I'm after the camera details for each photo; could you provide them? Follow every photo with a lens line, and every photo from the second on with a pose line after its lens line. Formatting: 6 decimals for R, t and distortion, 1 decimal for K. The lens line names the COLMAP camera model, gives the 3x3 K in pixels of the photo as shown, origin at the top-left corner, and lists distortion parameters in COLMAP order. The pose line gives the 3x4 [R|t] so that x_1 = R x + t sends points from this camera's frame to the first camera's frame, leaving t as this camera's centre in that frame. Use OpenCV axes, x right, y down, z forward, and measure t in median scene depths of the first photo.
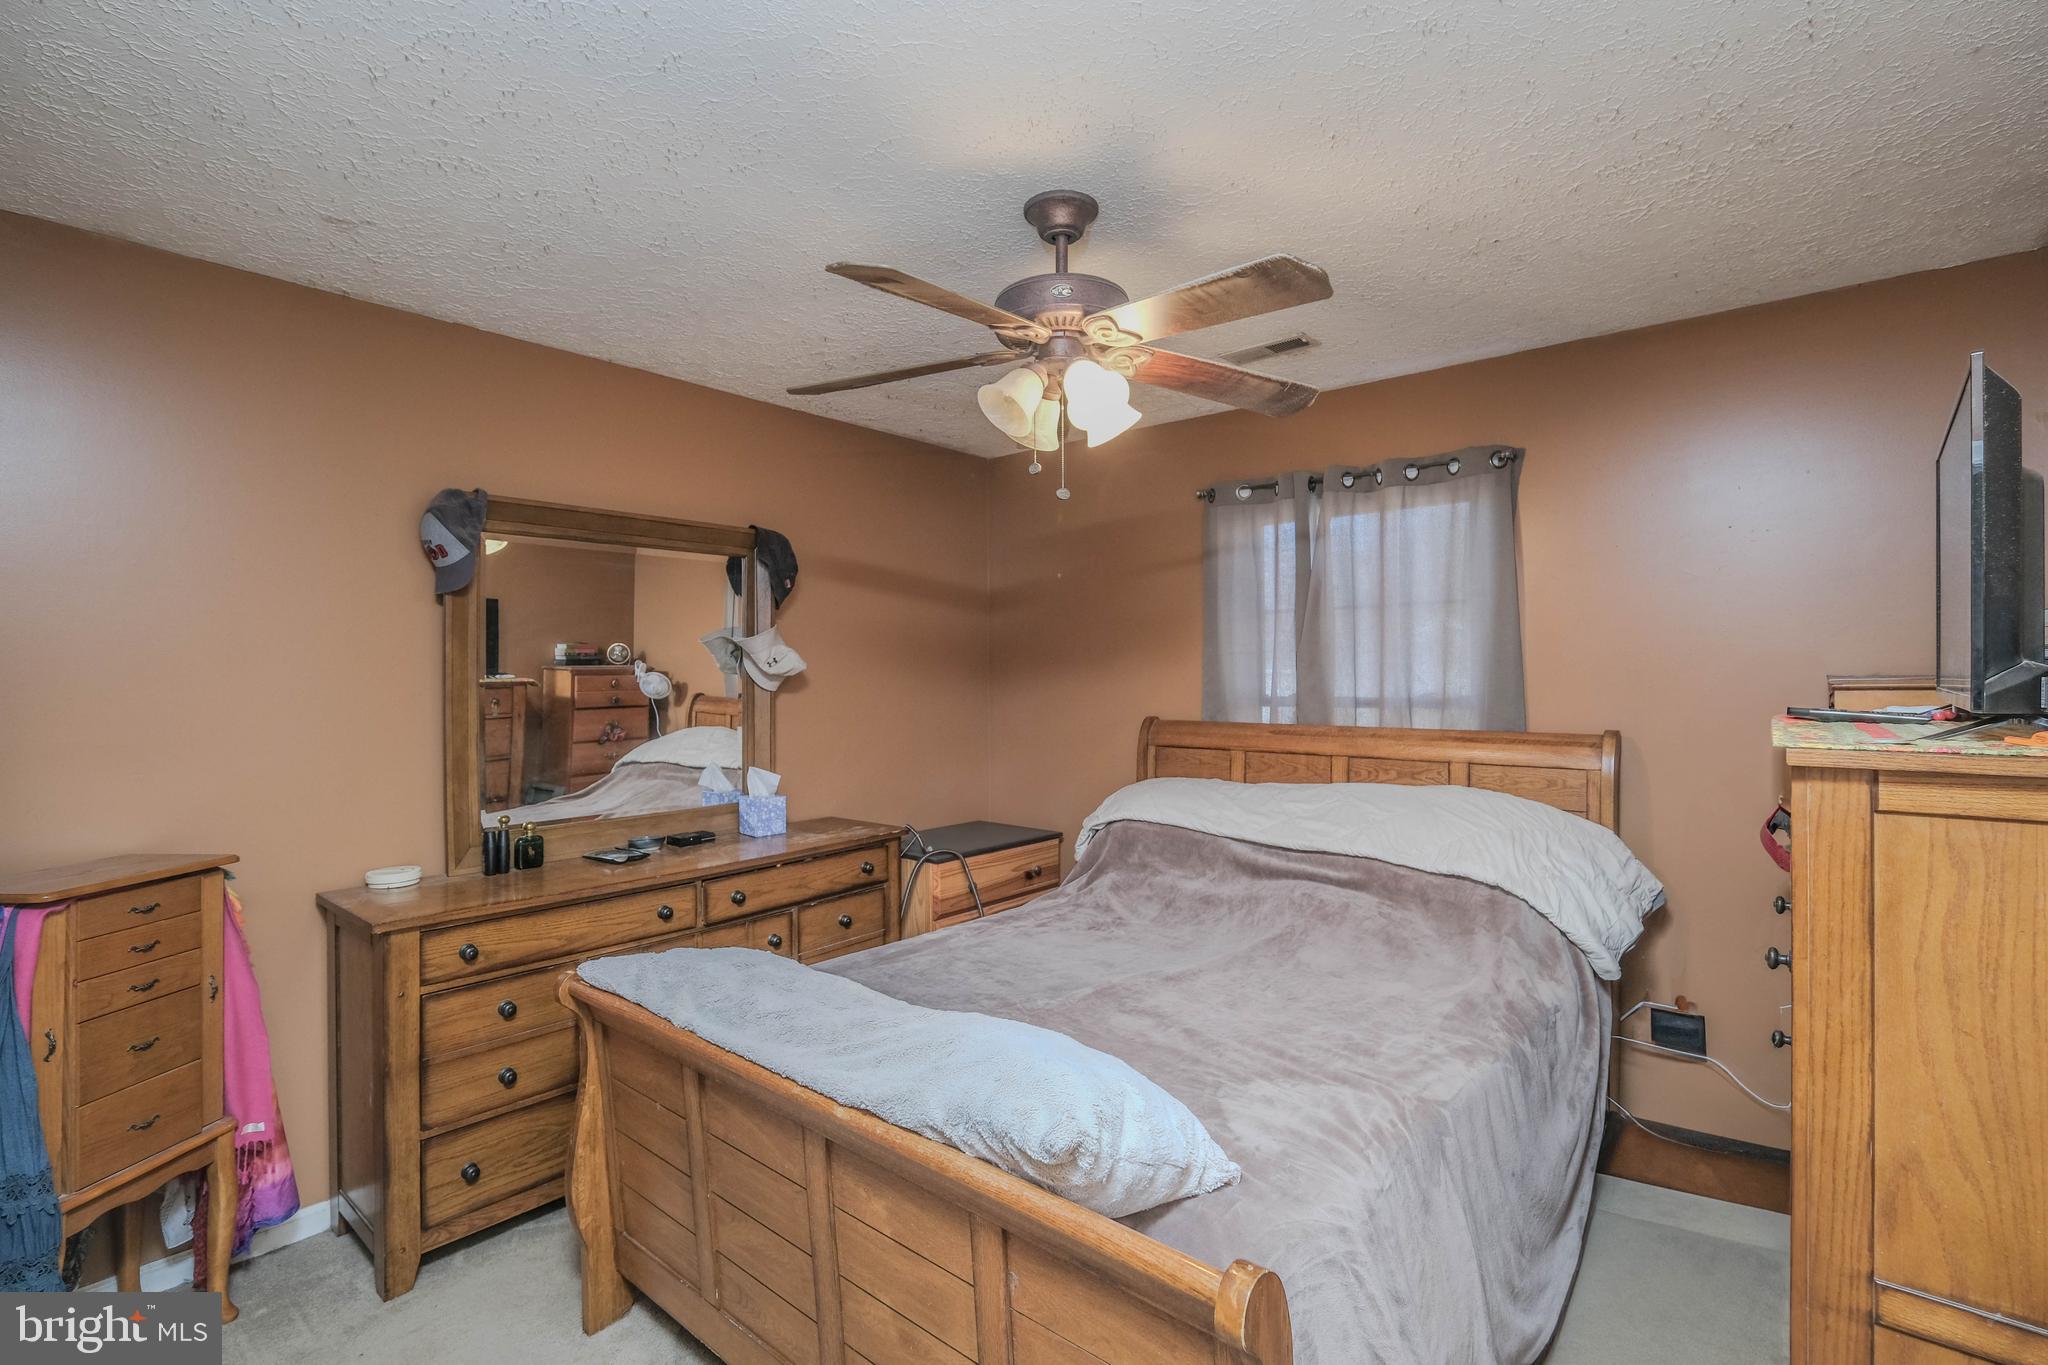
lens RADIAL K [[932.0, 0, 1027.3], [0, 932.0, 655.8], [0, 0, 1]] dist [-0.001096, -0.000151]
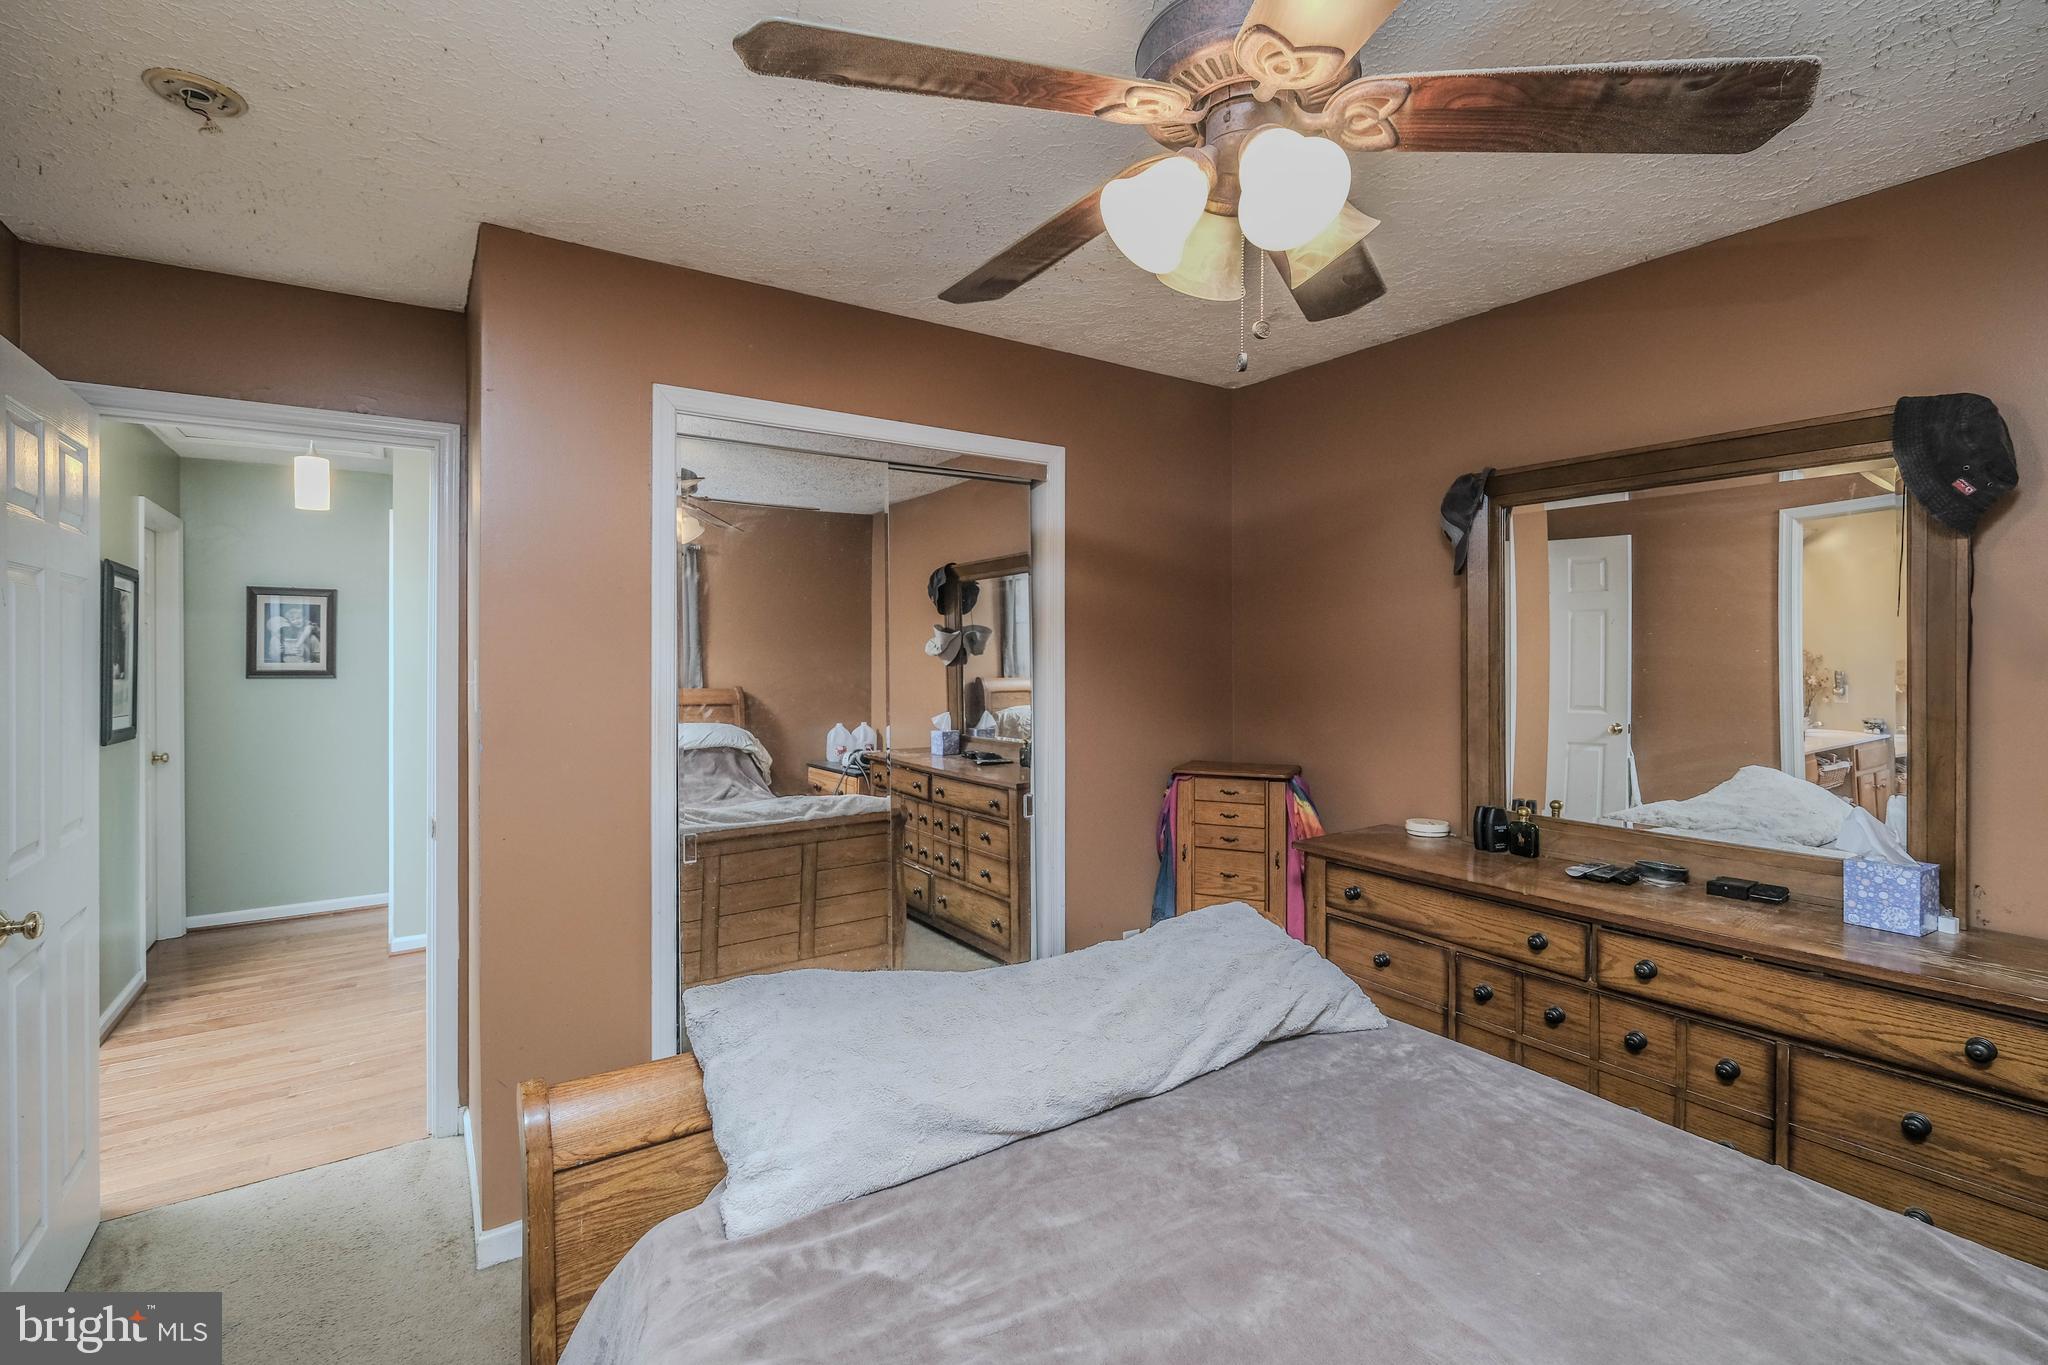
lens RADIAL K [[932.0, 0, 1027.3], [0, 932.0, 655.8], [0, 0, 1]] dist [-0.001096, -0.000151]
pose [[-0.266029, 0.008424, -0.963928, 0.534230], [0.014895, 0.999878, 0.004627, 0.013308], [0.963850, -0.013126, -0.266122, 0.810330]]
